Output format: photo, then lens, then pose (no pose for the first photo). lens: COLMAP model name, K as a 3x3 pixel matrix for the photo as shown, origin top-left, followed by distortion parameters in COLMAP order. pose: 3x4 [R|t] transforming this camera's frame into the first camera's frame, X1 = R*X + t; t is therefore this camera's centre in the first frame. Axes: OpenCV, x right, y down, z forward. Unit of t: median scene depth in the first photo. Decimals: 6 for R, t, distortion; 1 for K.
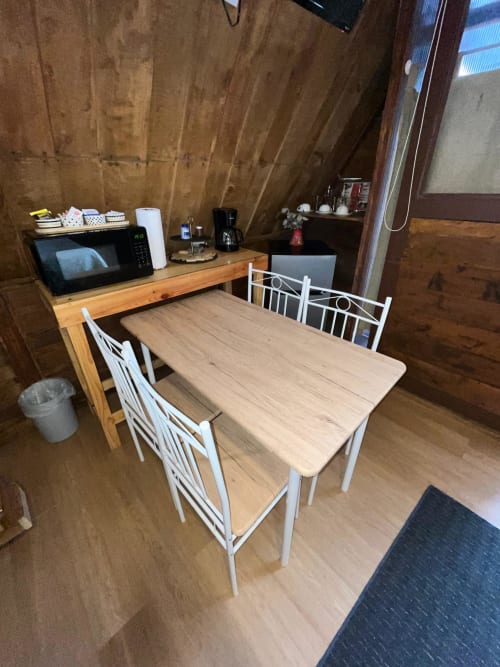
lens RADIAL K [[268.5, 0, 251.0], [0, 268.5, 333.9], [0, 0, 1]] dist [-0.009259, 0.000404]
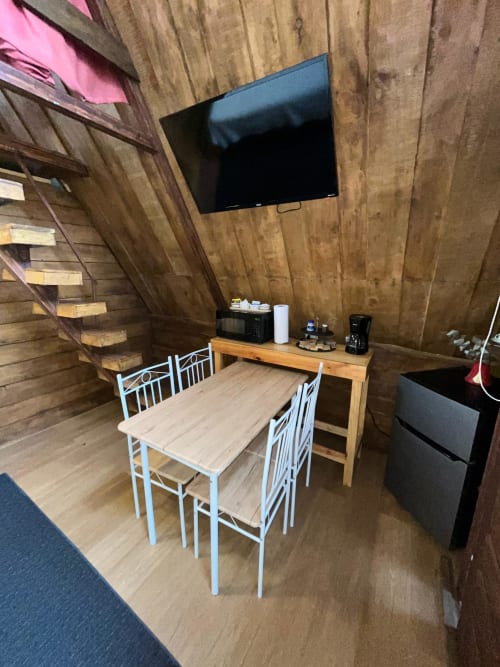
lens RADIAL K [[268.5, 0, 250.7], [0, 268.5, 335.9], [0, 0, 1]] dist [-0.009259, 0.000404]
pose [[0.286643, 0.238841, -0.927788, 1.027515], [-0.487644, 0.869960, 0.073295, -0.337802], [0.824645, 0.431421, 0.365838, 0.354754]]
